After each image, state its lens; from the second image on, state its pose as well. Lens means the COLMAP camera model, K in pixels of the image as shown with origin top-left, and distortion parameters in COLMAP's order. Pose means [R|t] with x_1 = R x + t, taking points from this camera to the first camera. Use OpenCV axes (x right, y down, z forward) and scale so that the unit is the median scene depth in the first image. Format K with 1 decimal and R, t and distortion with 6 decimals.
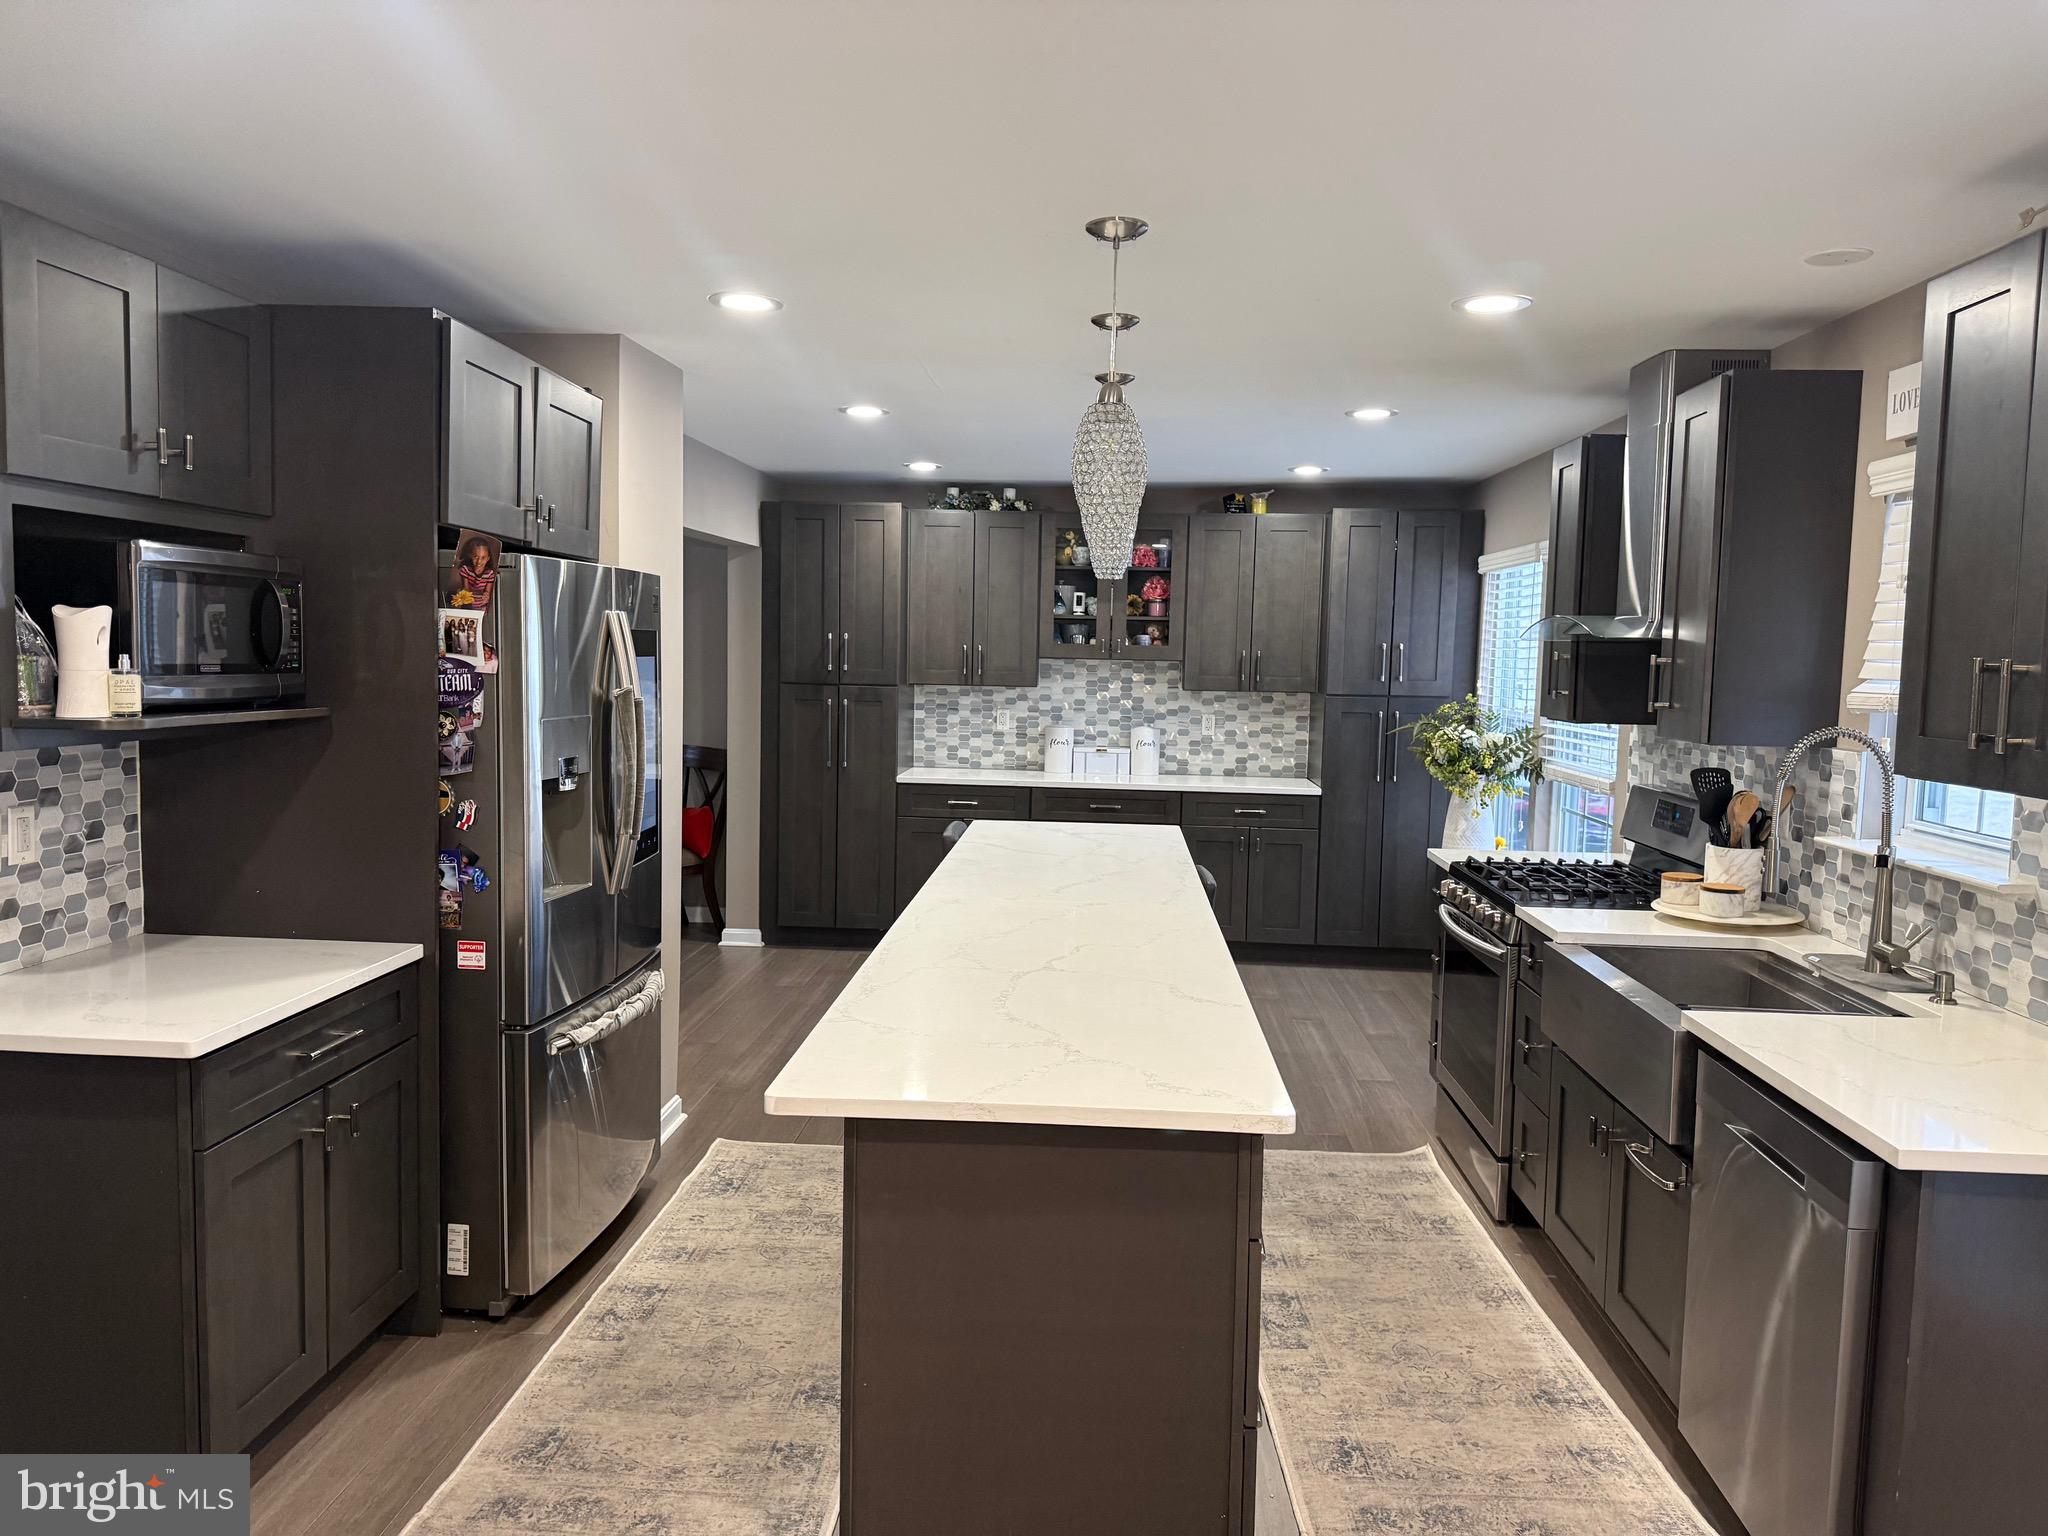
lens RADIAL K [[1416.0, 0, 1024.0], [0, 1416.0, 773.0], [0, 0, 1]] dist [0.117238, -0.224857]
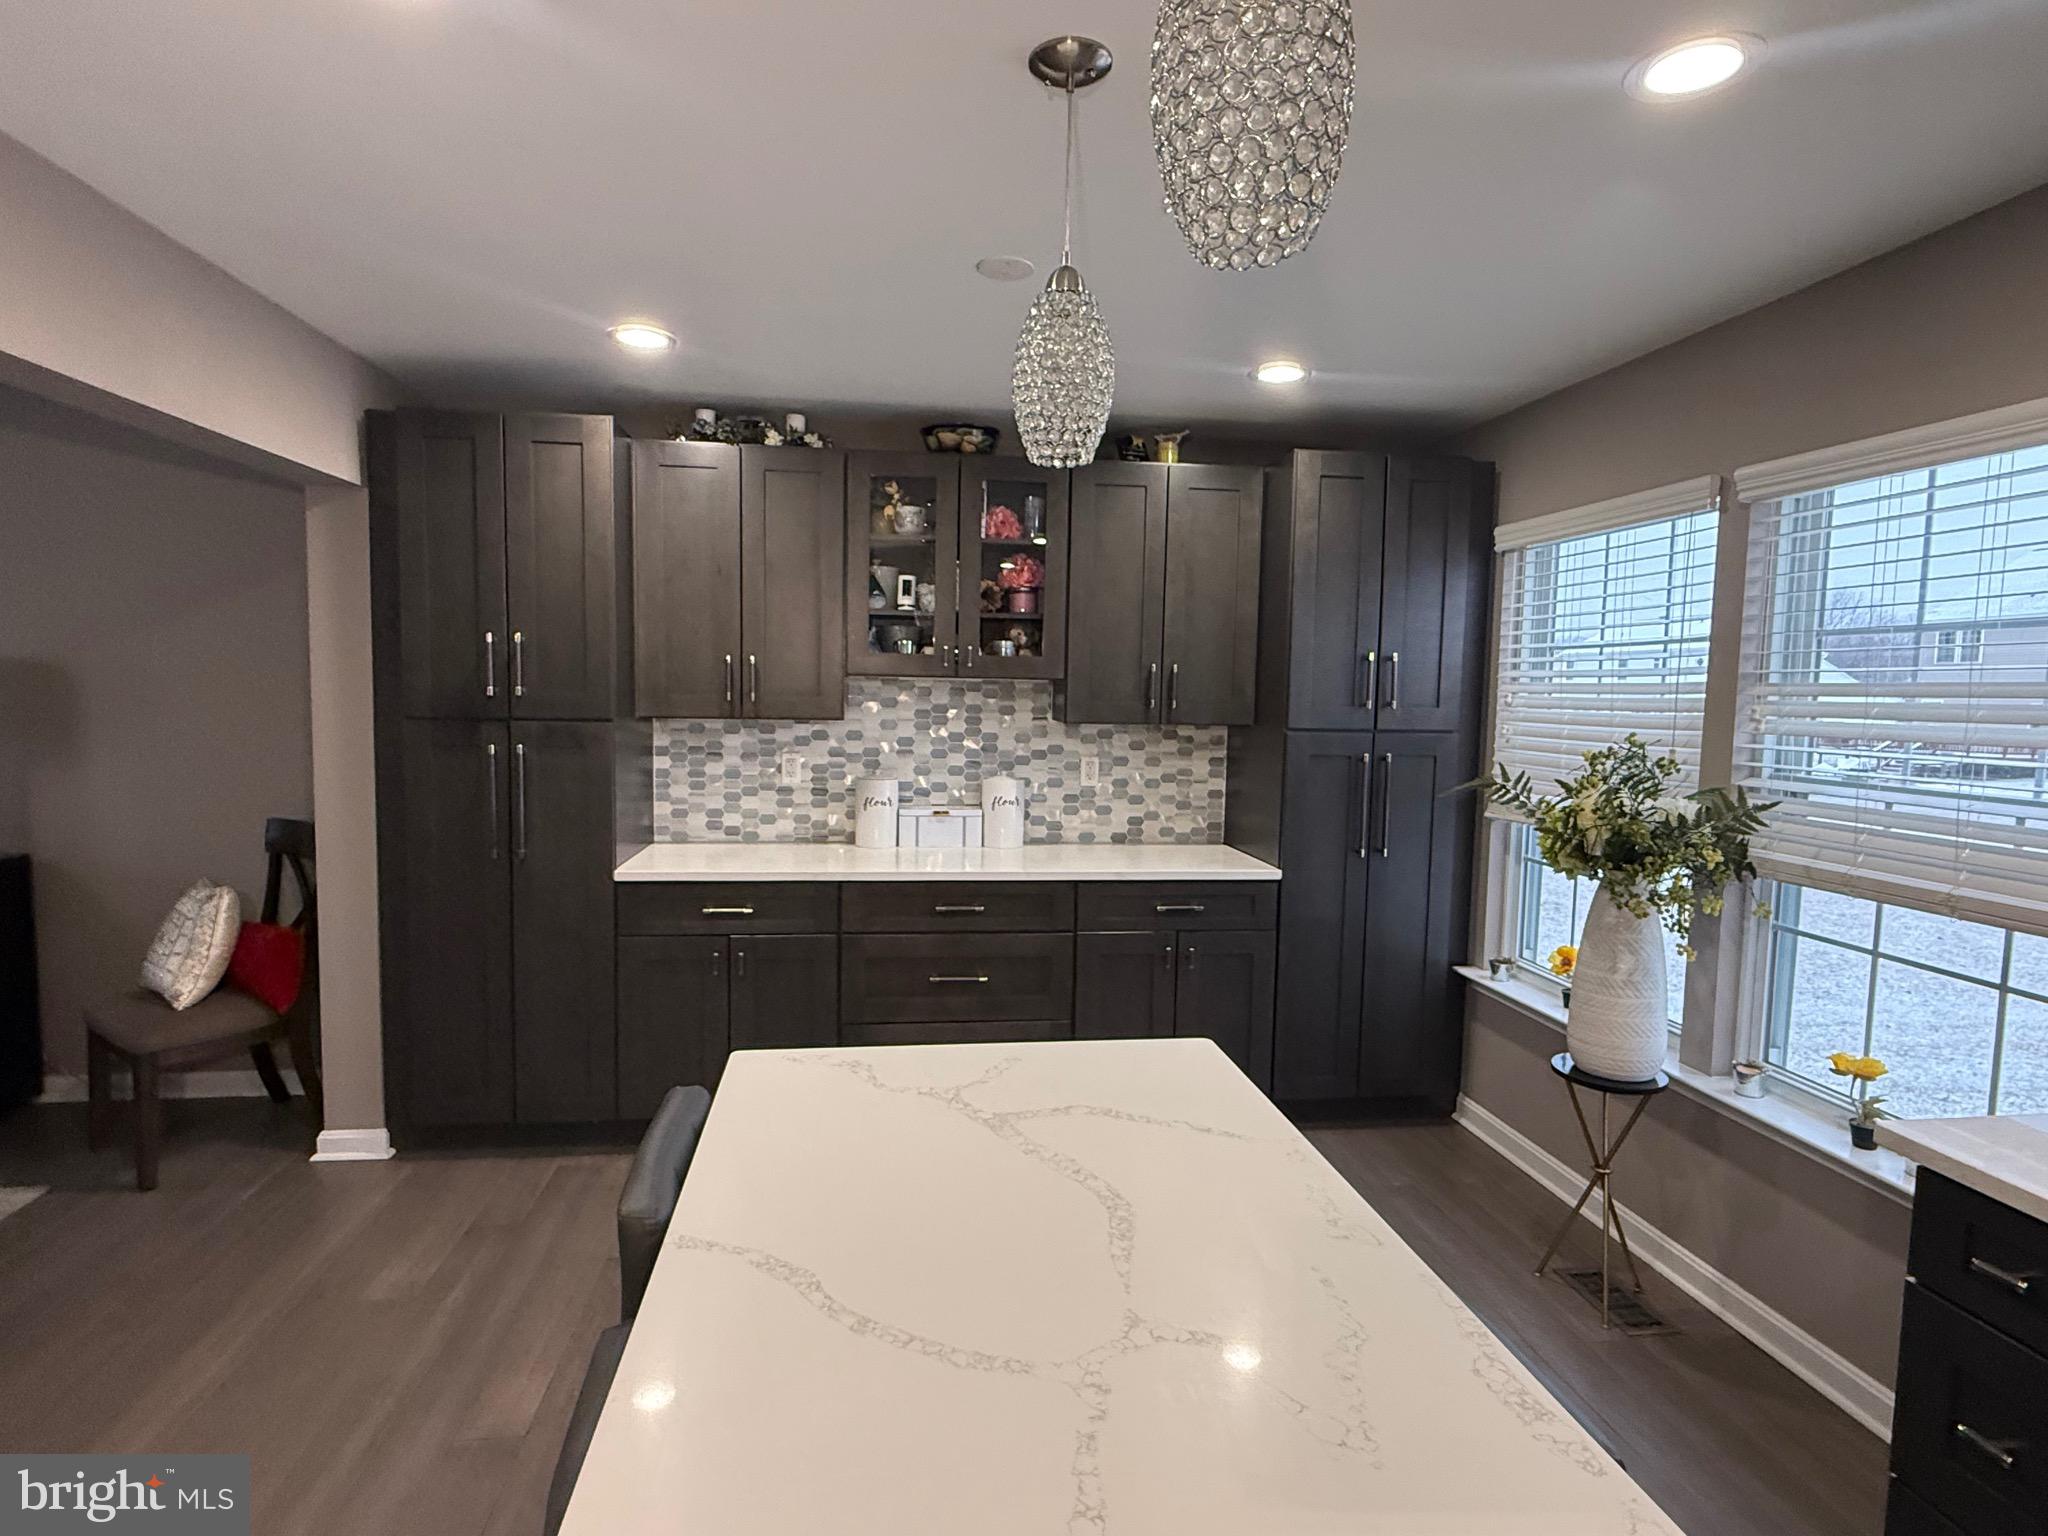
lens RADIAL K [[1083.5, 0, 1011.0], [0, 1083.5, 776.7], [0, 0, 1]] dist [-0.000178, -0.000215]
pose [[0.981721, -0.018459, 0.189427, -0.010415], [0.018748, 0.999824, 0.000267, -0.033642], [-0.189398, 0.003290, 0.981895, 0.501563]]
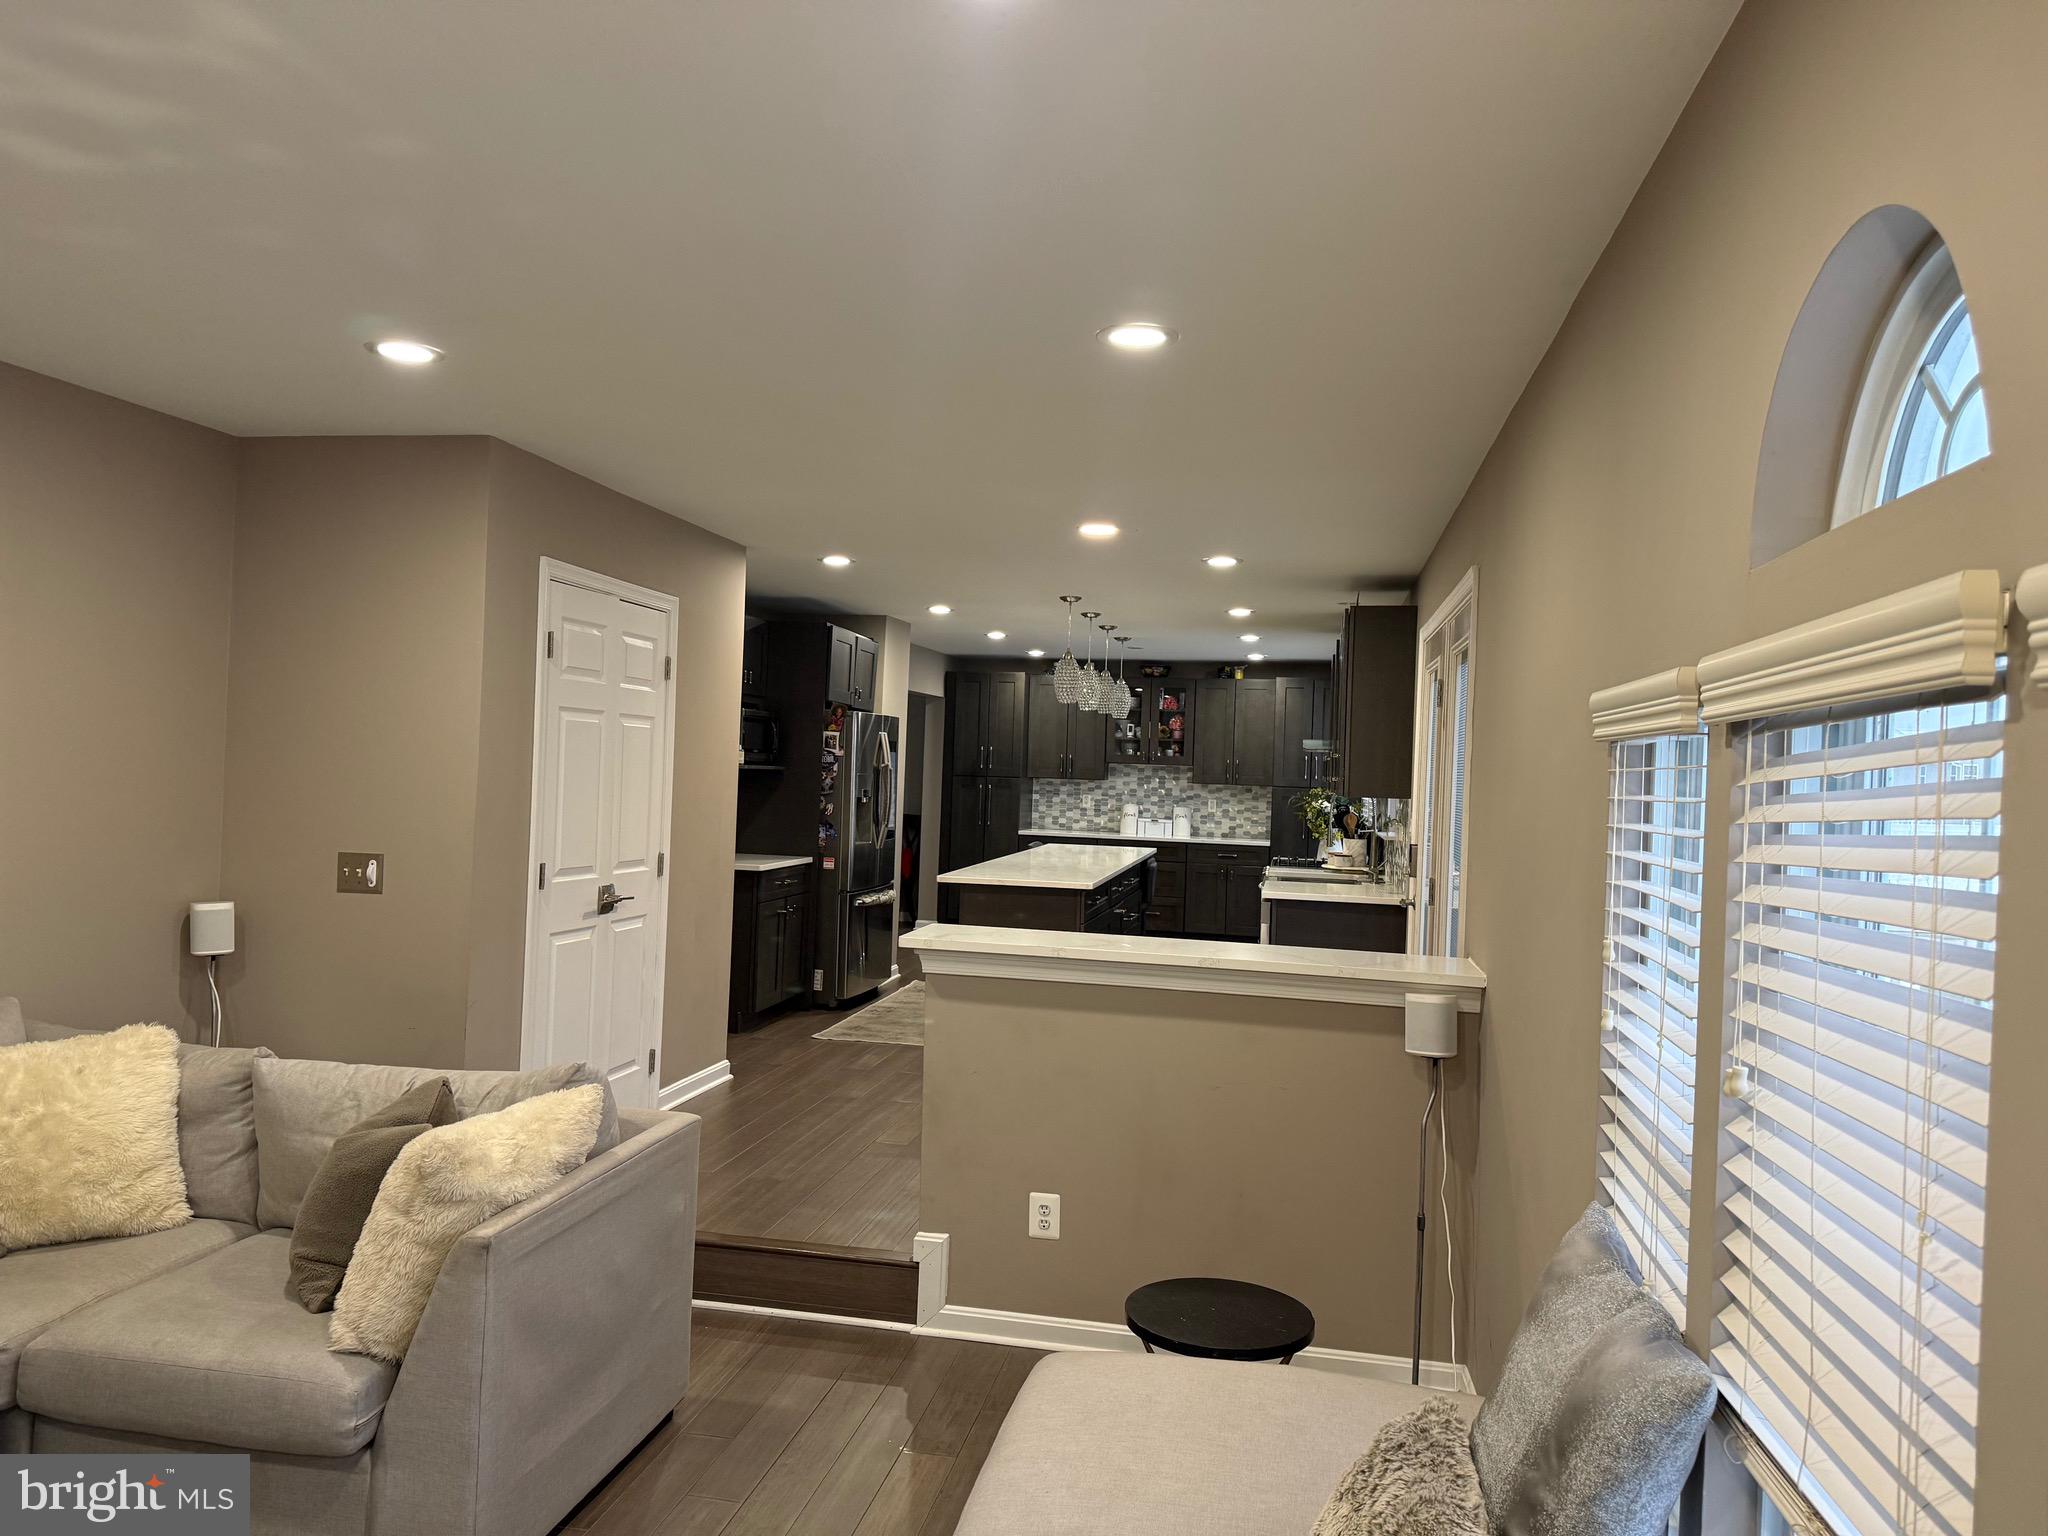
lens RADIAL K [[1400.3, 0, 1010.8], [0, 1400.3, 771.9], [0, 0, 1]] dist [0.113169, -0.110525]
pose [[0.990575, 0.013261, -0.136326, 0.125525], [-0.025231, 0.995937, -0.086451, 0.075510], [0.134625, 0.089076, 0.986885, -0.647677]]
